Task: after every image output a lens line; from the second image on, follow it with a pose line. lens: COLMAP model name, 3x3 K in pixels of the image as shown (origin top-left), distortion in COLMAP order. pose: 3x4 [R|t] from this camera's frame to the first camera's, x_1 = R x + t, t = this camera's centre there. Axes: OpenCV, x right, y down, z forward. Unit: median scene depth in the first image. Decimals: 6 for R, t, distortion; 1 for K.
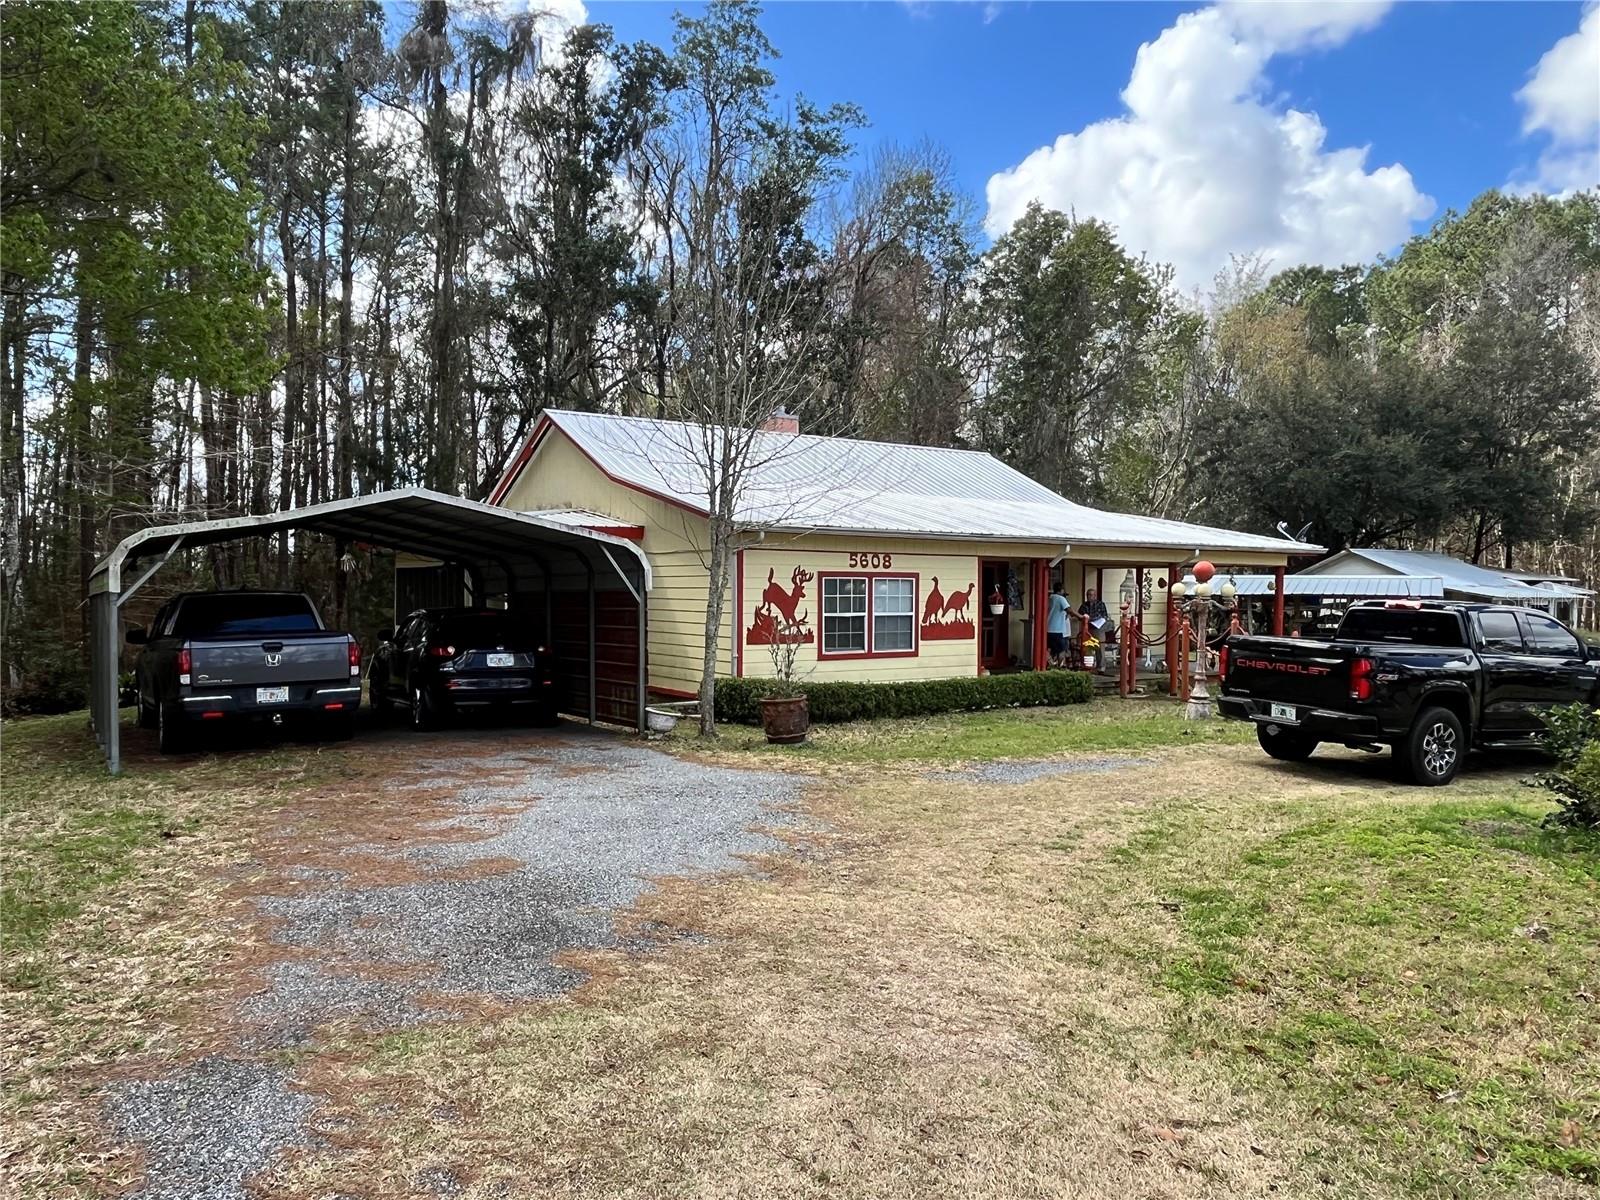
lens RADIAL K [[1131.4, 0, 787.6], [0, 1131.4, 608.3], [0, 0, 1]] dist [0.017251, -0.016637]
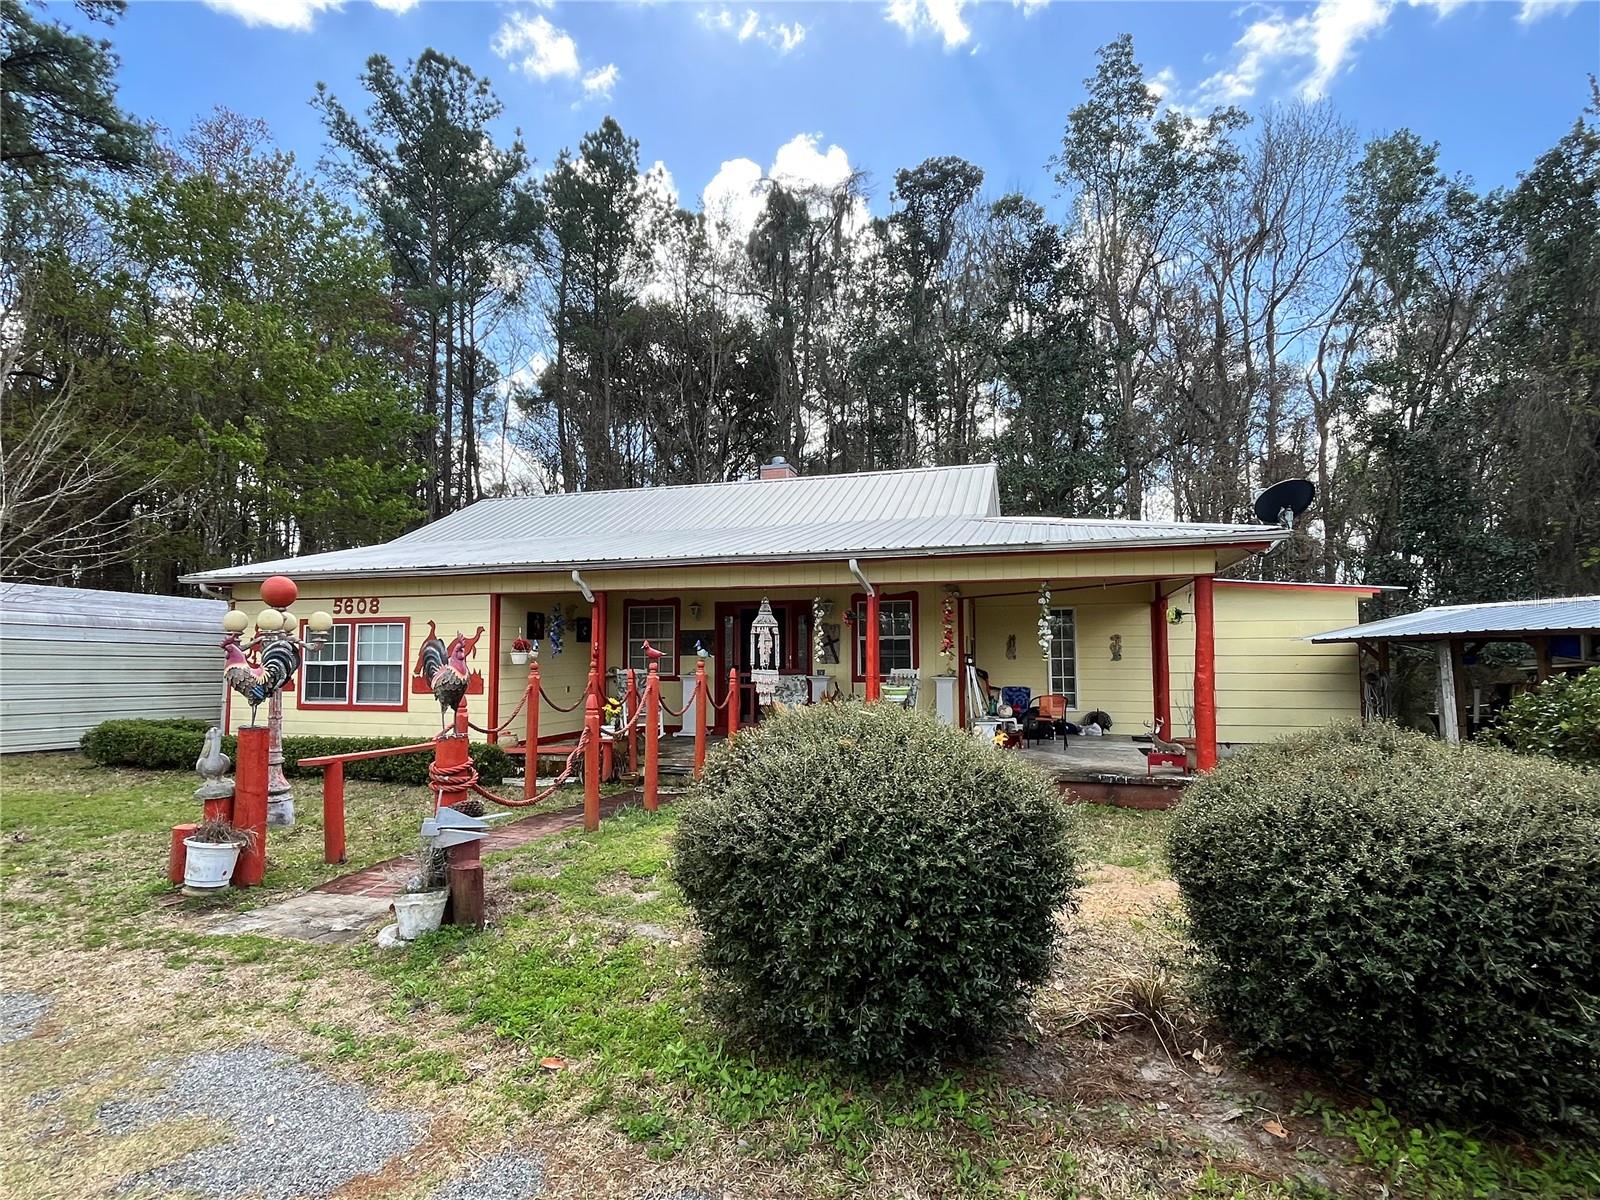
lens RADIAL K [[830.6, 0, 791.0], [0, 830.6, 601.0], [0, 0, 1]] dist [-0.003633, -0.000967]
pose [[0.612029, -0.060745, -0.788499, 0.827713], [-0.007627, 0.996546, -0.082692, 0.007867], [0.790798, 0.056624, 0.609452, 0.856122]]
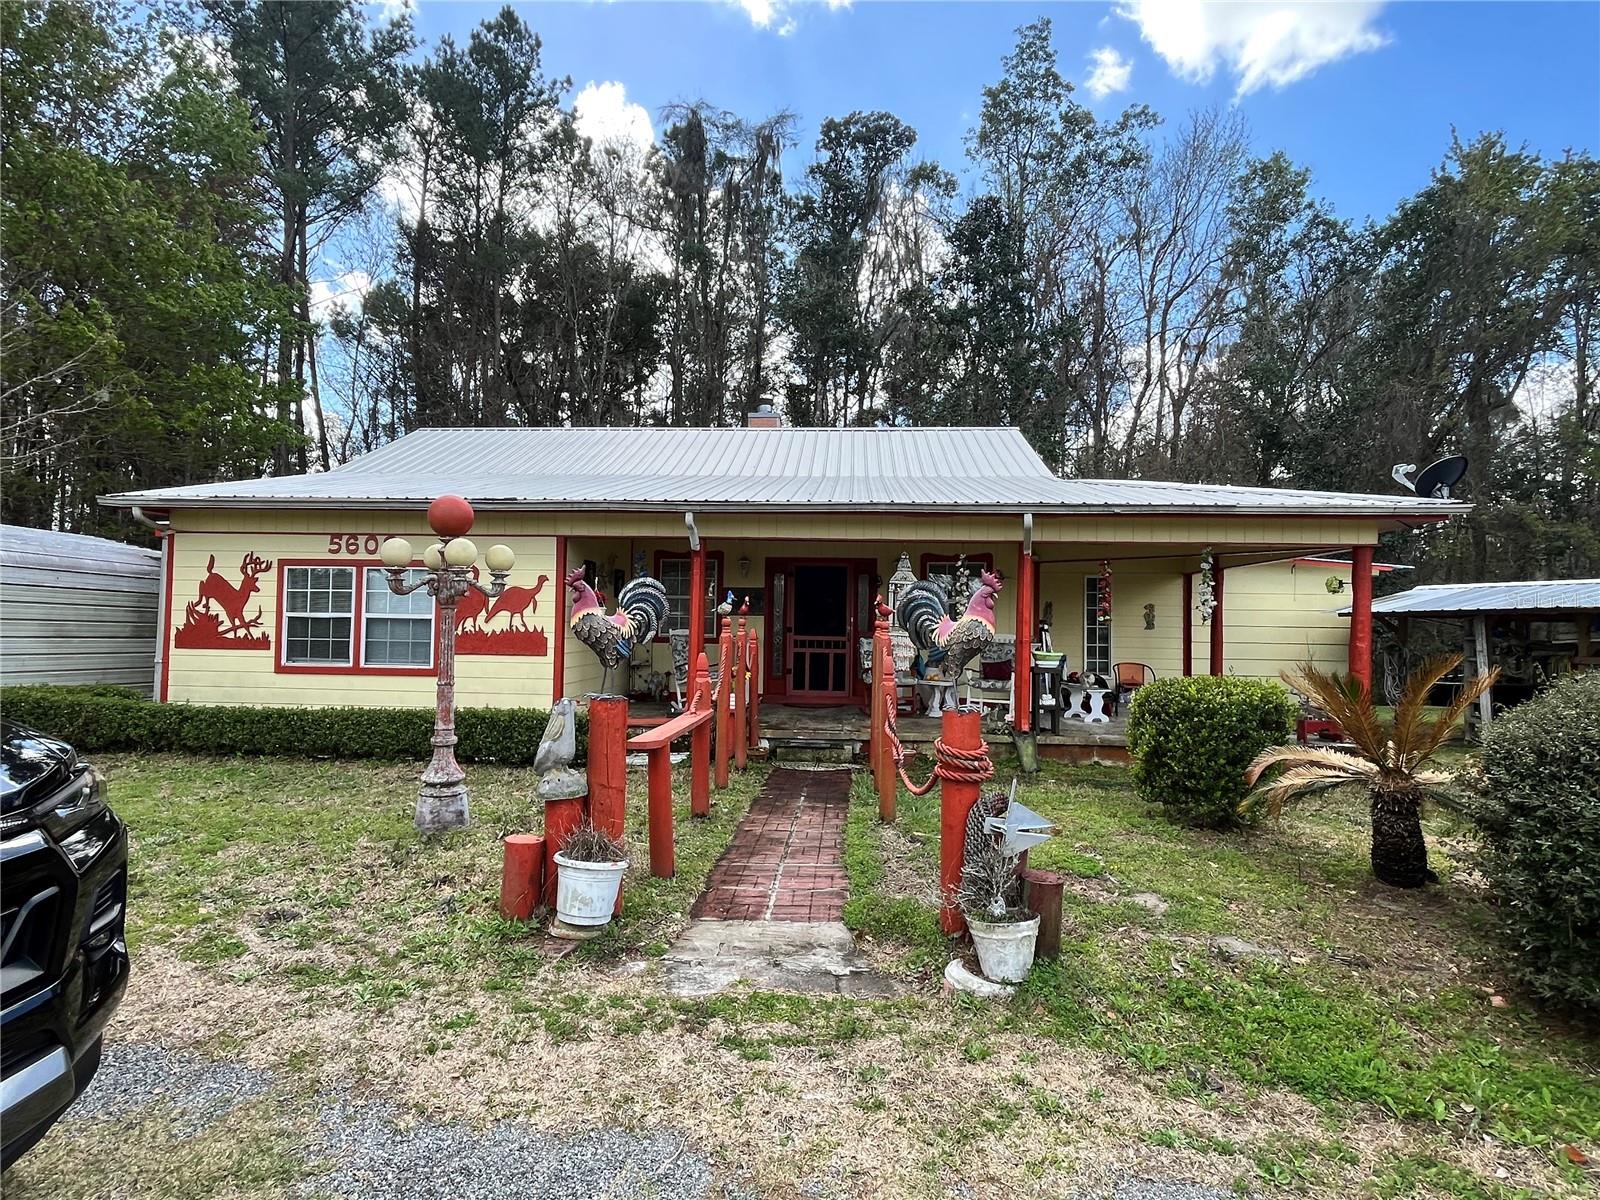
lens RADIAL K [[830.6, 0, 791.6], [0, 830.6, 601.5], [0, 0, 1]] dist [-0.003633, -0.000967]
pose [[0.777675, -0.010709, -0.628575, 0.634104], [-0.022905, 0.998708, -0.045354, 0.014050], [0.628249, 0.049668, 0.776425, 0.744398]]
